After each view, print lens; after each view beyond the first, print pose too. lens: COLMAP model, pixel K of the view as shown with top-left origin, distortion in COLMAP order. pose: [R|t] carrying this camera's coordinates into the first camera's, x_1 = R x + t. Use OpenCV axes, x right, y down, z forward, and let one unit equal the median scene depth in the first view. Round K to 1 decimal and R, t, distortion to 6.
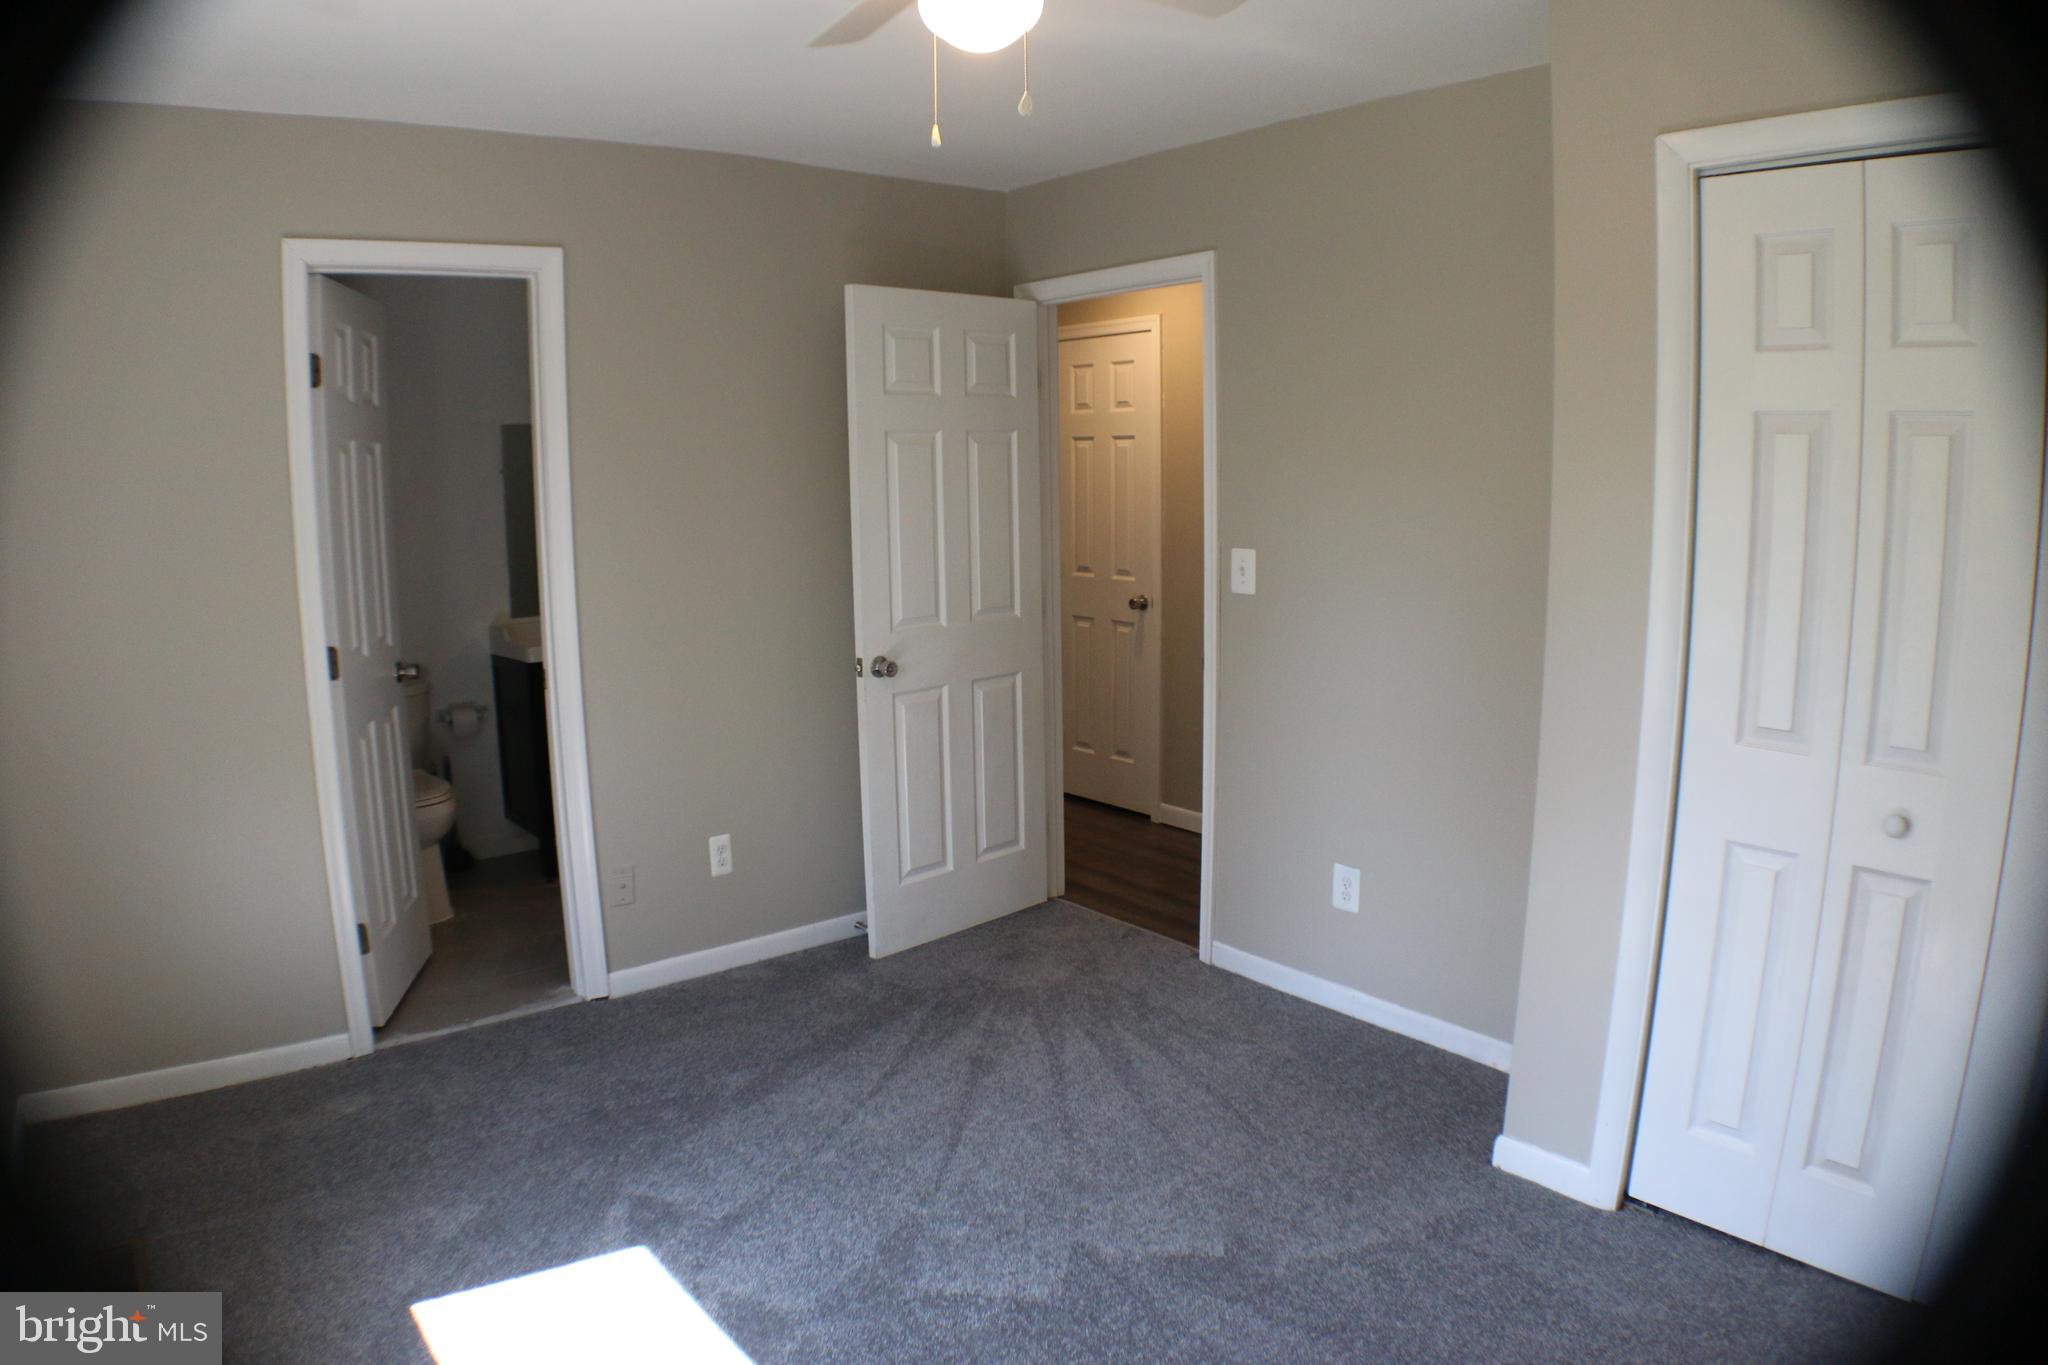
lens RADIAL K [[1368.9, 0, 1024.0], [0, 1368.9, 682.5], [0, 0, 1]] dist [-0.127437, 0.002896]
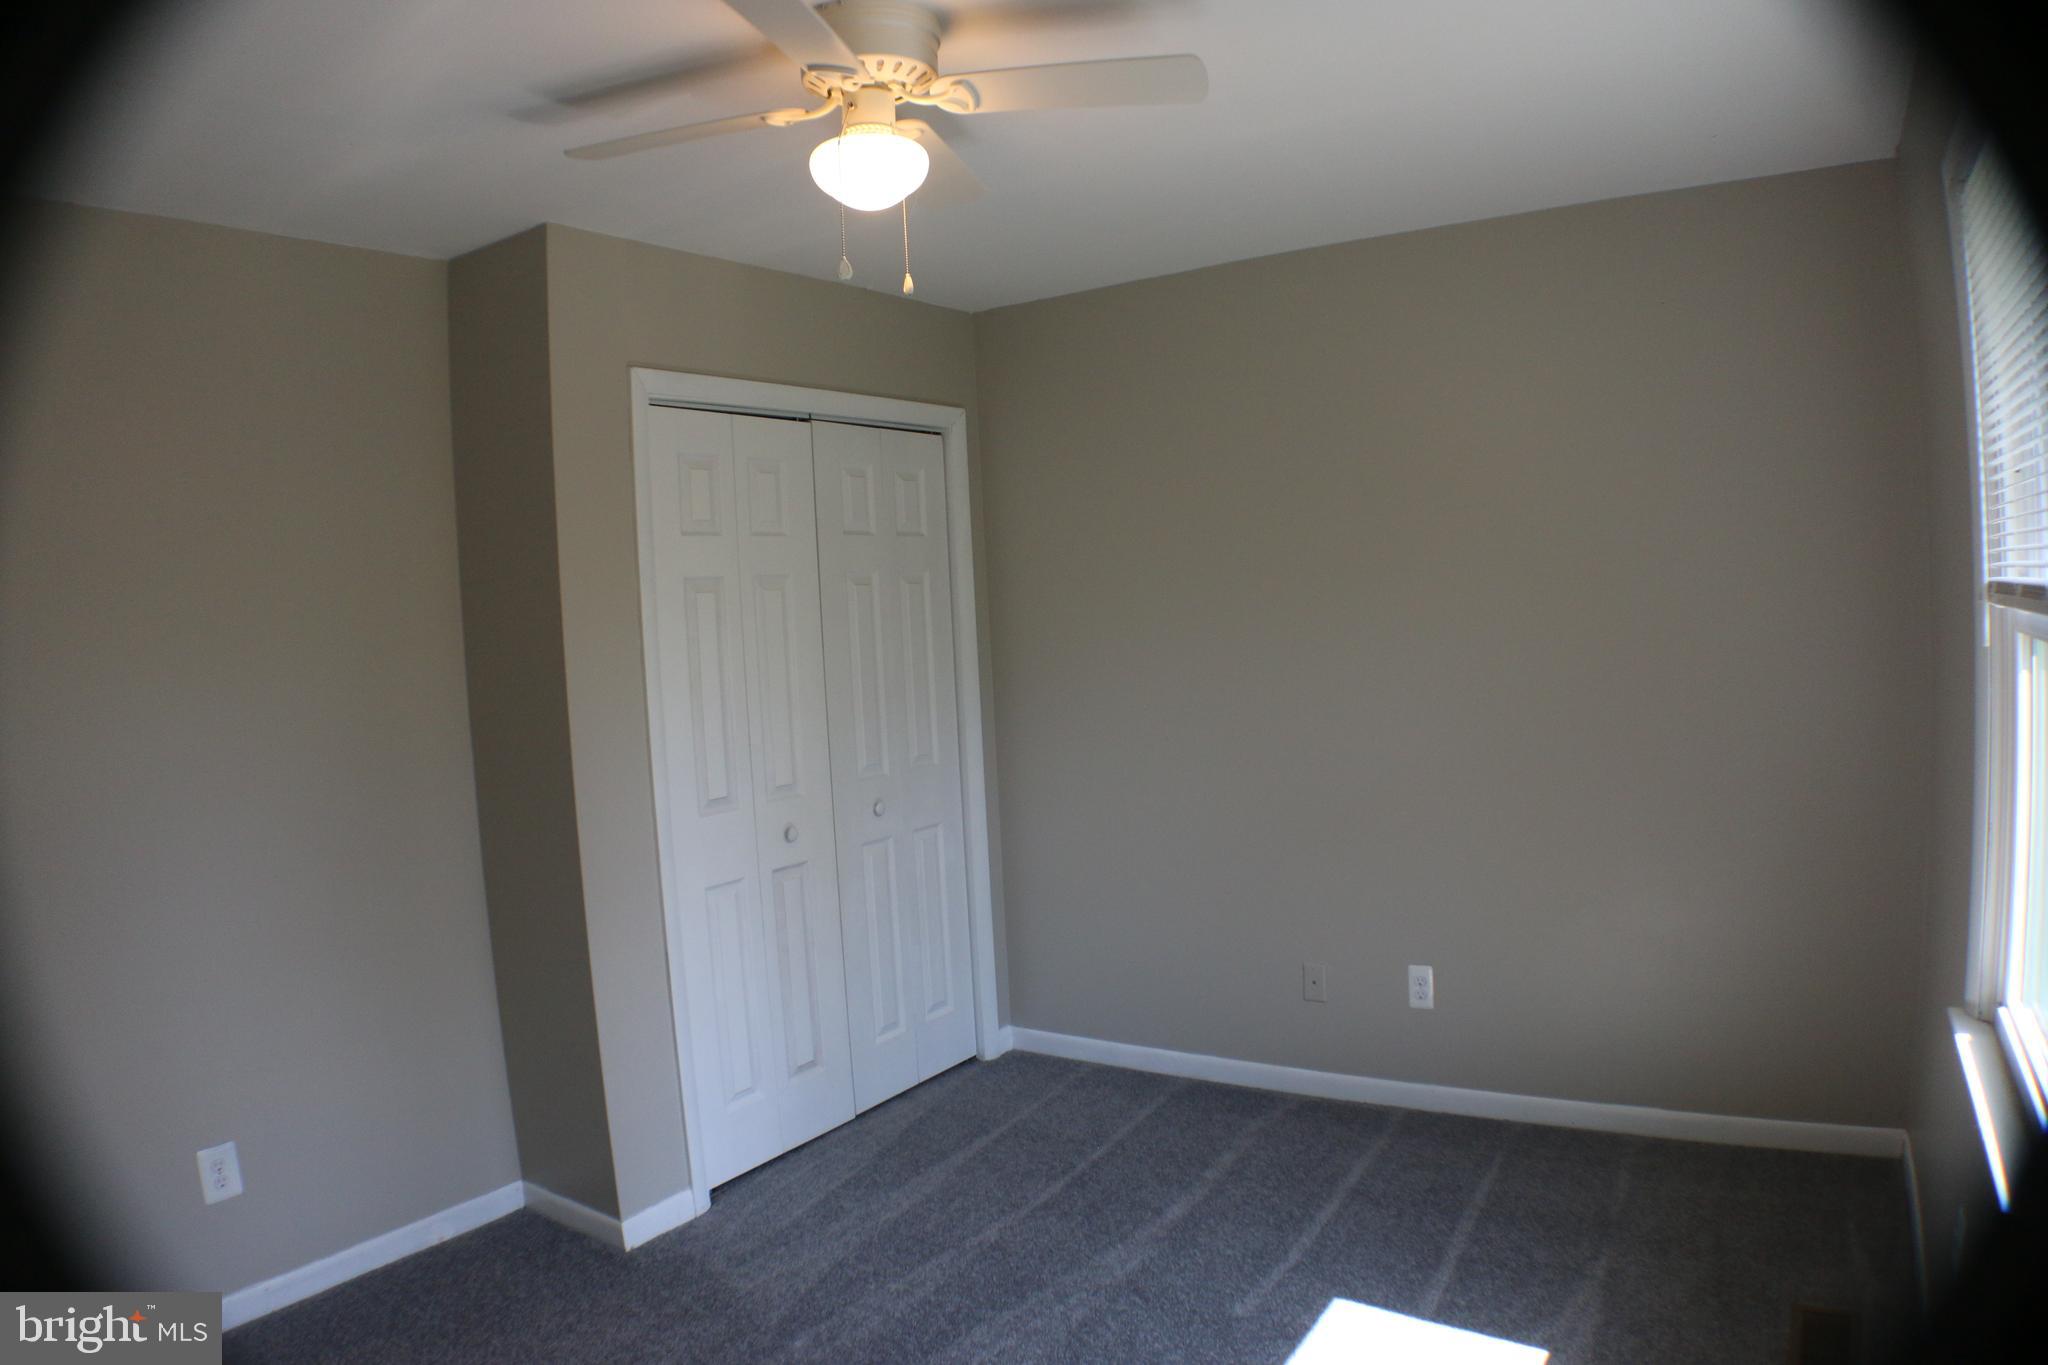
lens RADIAL K [[1368.9, 0, 1024.0], [0, 1368.9, 682.5], [0, 0, 1]] dist [-0.127437, 0.002896]
pose [[-0.296789, -0.032197, 0.954400, -0.972997], [0.201397, 0.974842, 0.095515, -0.168198], [-0.933464, 0.220561, -0.282838, 1.133668]]
